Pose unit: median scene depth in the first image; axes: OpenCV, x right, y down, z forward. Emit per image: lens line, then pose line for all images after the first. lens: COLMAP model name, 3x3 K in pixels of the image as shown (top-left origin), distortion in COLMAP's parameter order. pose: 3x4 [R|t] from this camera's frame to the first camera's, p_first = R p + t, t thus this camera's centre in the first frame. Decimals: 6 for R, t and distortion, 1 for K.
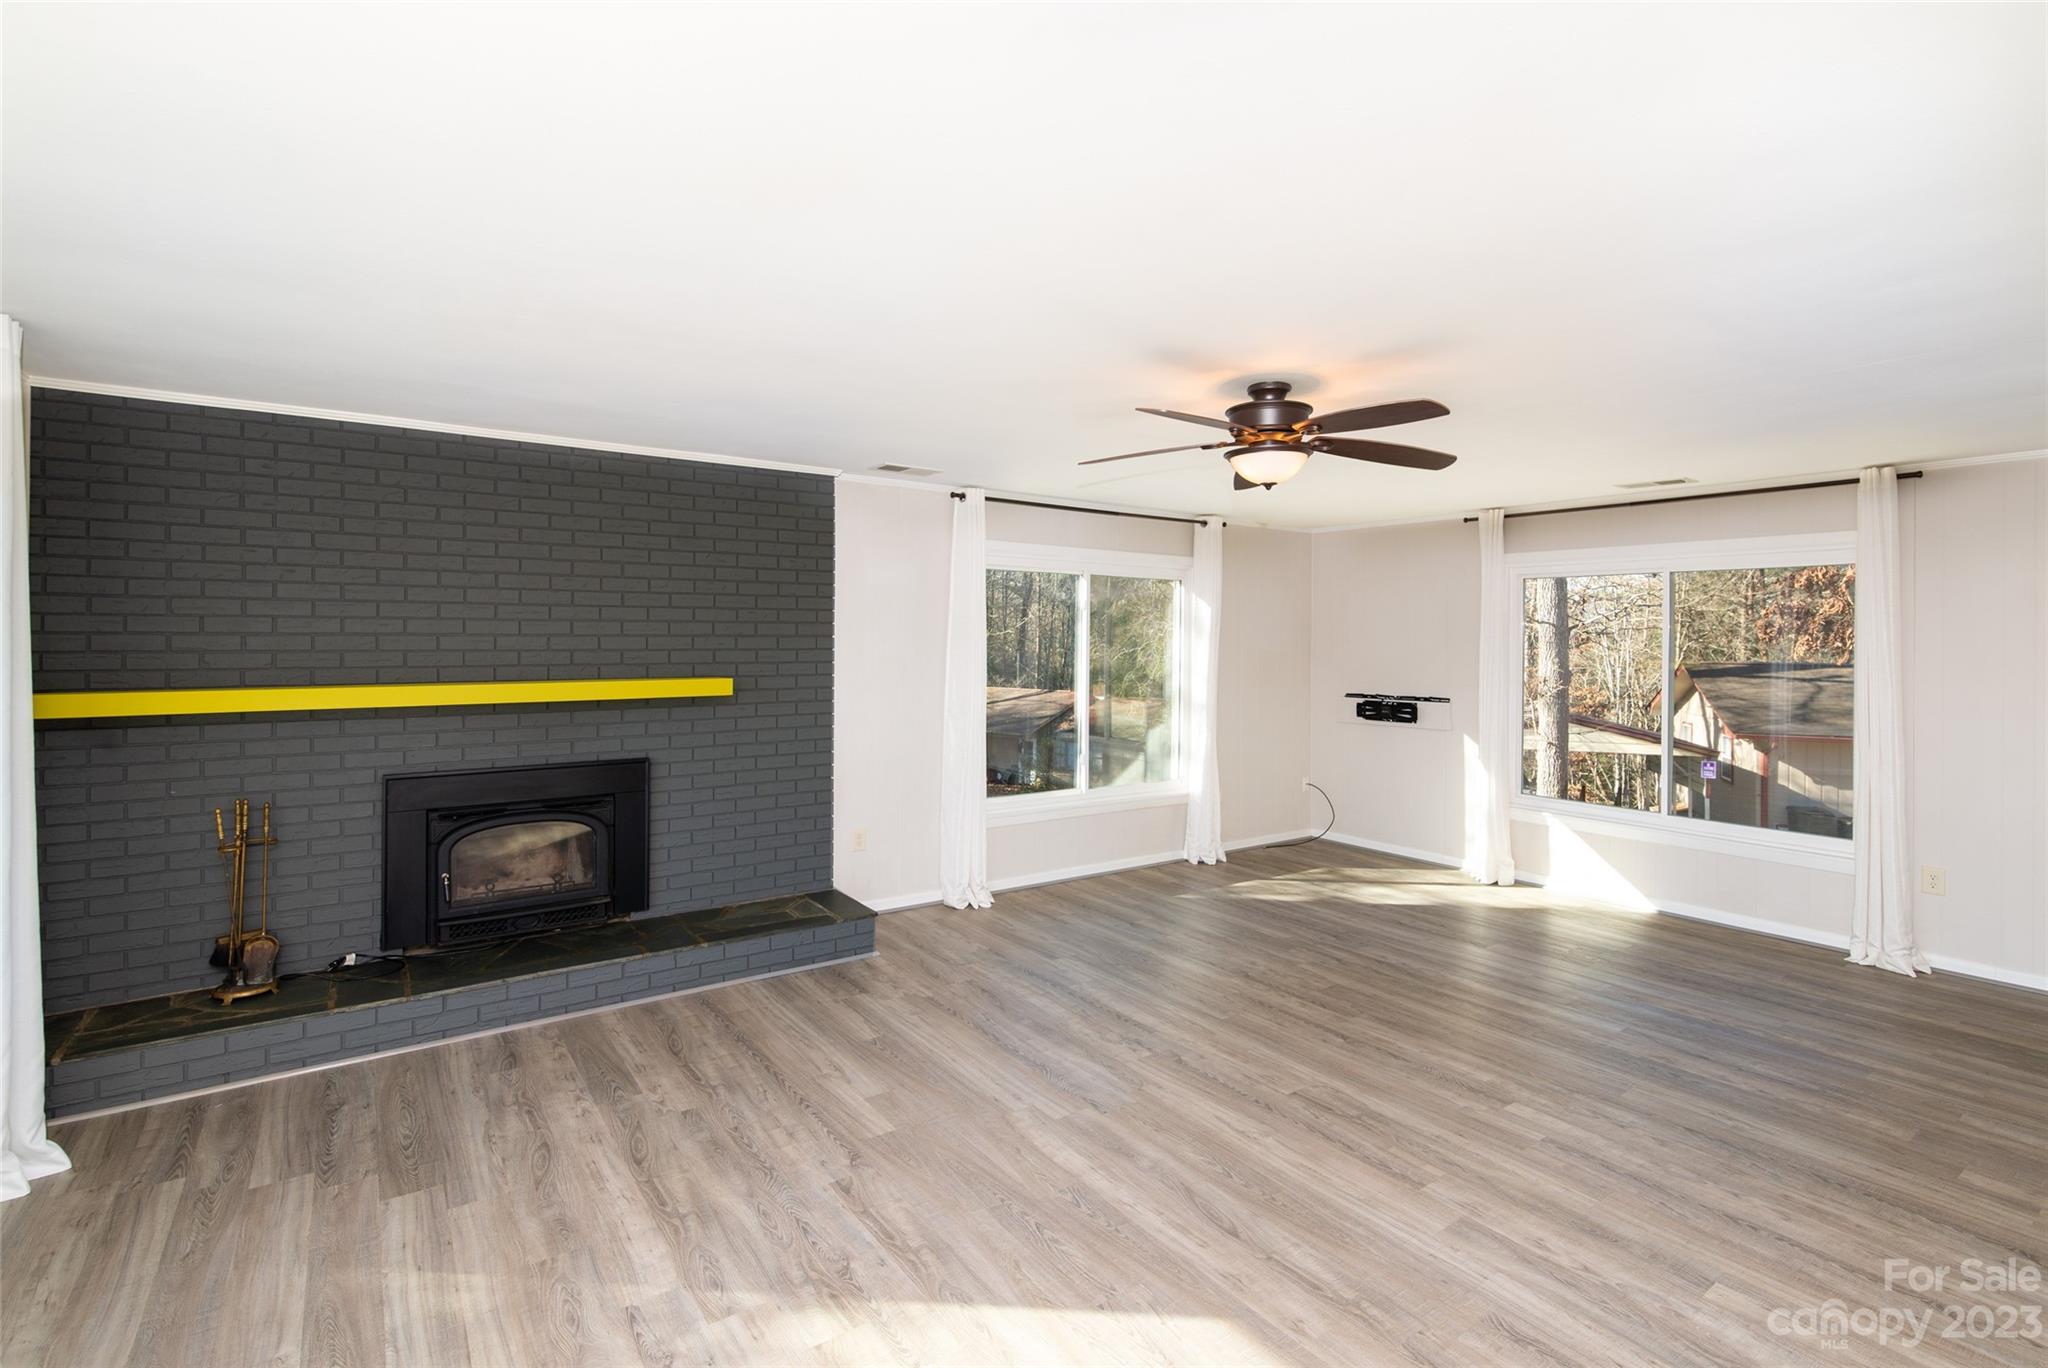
lens RADIAL K [[949.4, 0, 1022.2], [0, 949.4, 650.5], [0, 0, 1]] dist [0.000303, -0.000065]
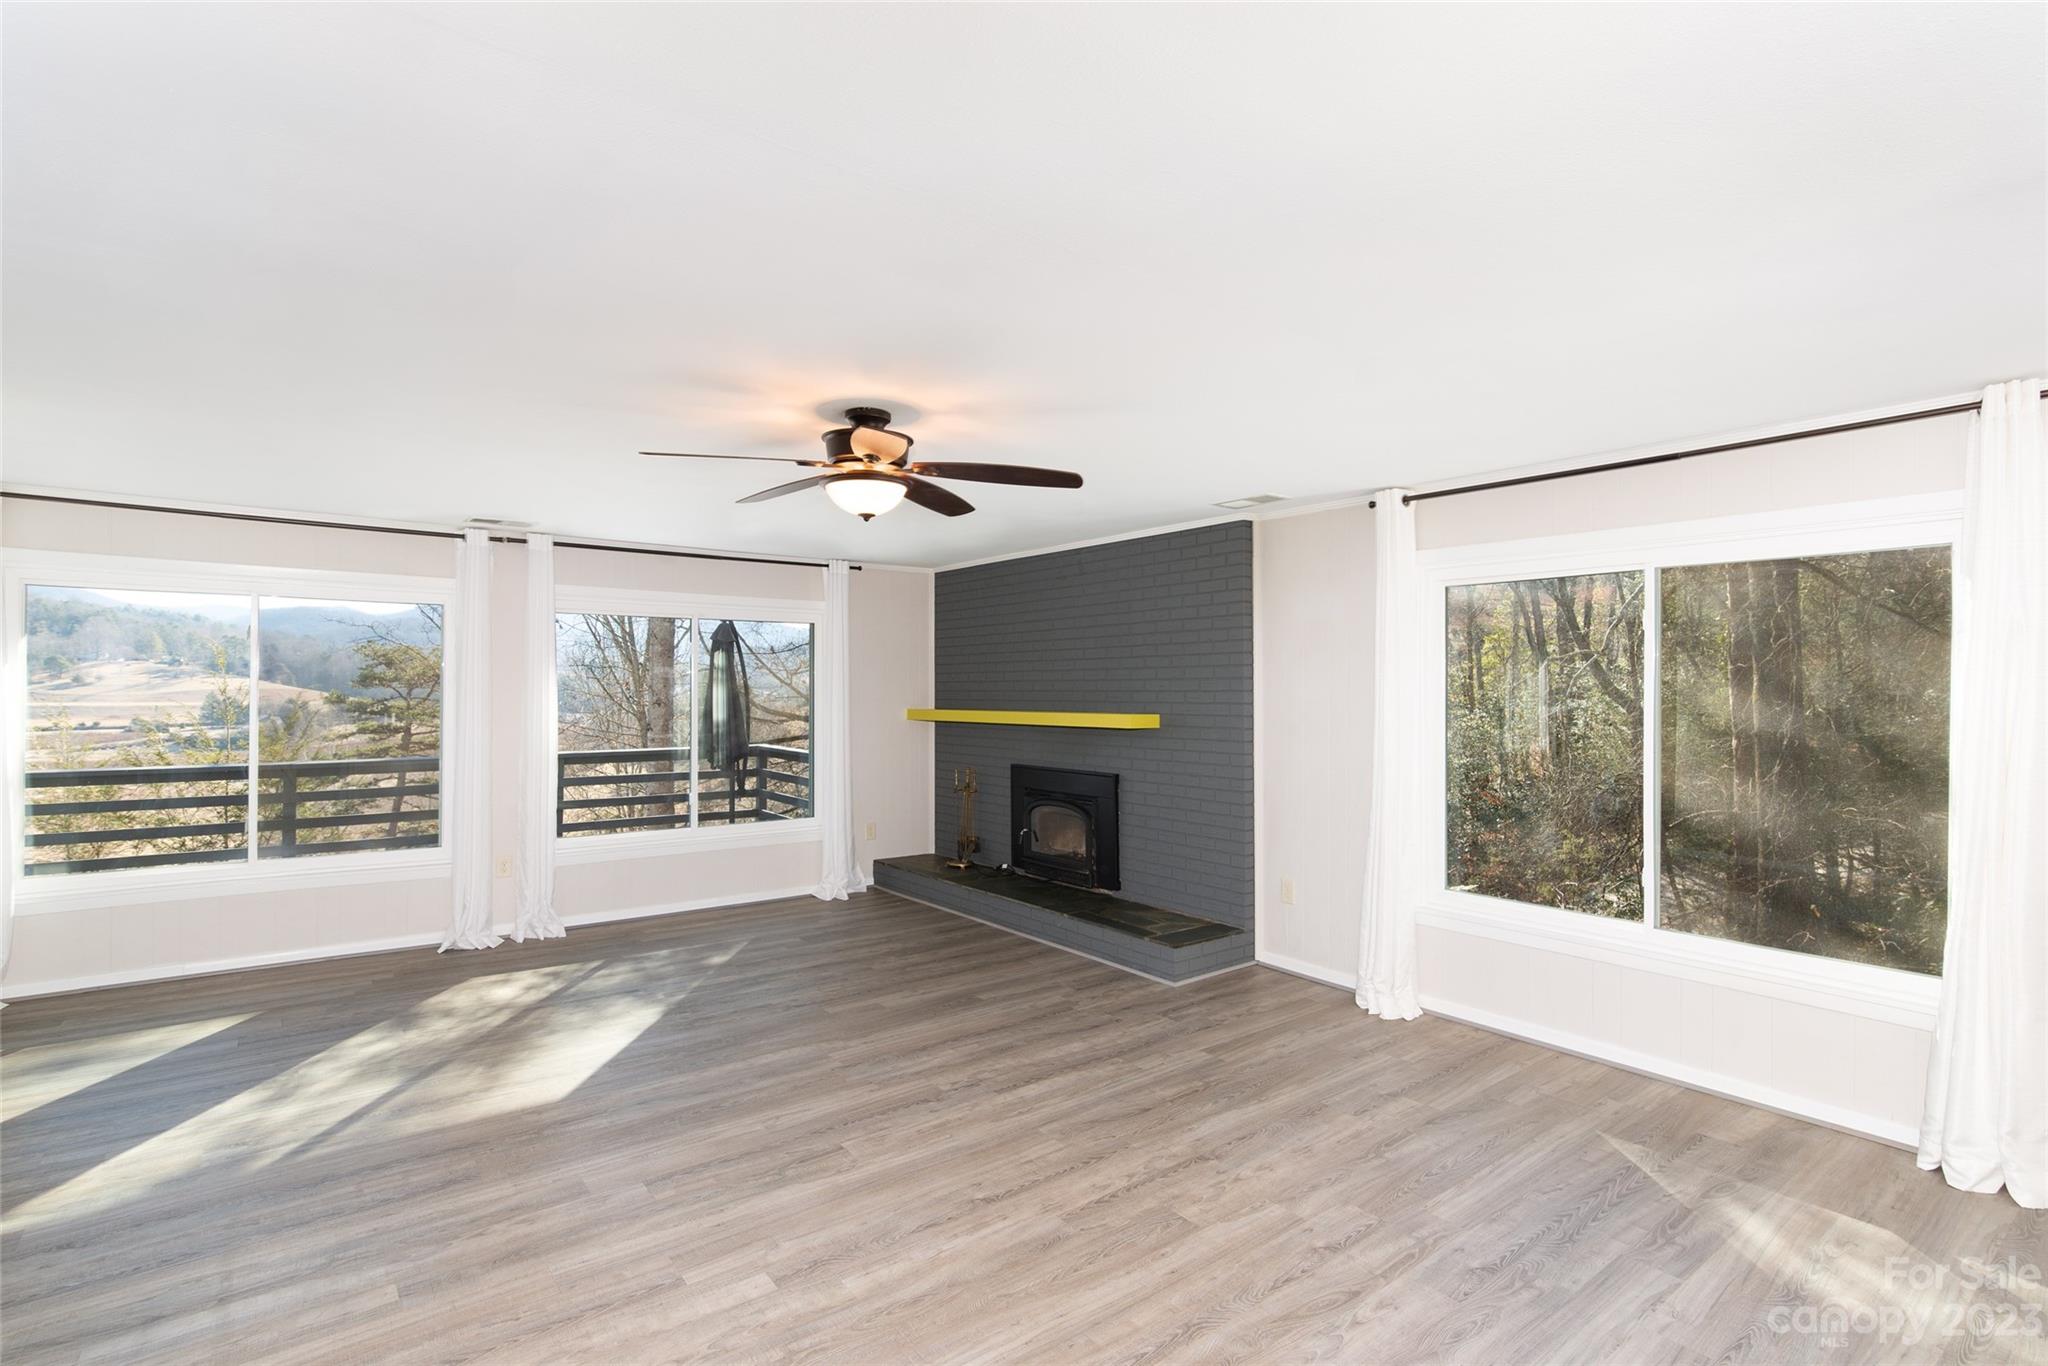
lens RADIAL K [[945.5, 0, 1024.0], [0, 945.5, 683.0], [0, 0, 1]] dist [0.001054, 0.000186]
pose [[0.052073, -0.011672, -0.998575, 1.044606], [-0.007648, 0.999898, -0.012086, 0.006468], [0.998614, 0.008266, 0.051979, 0.941785]]
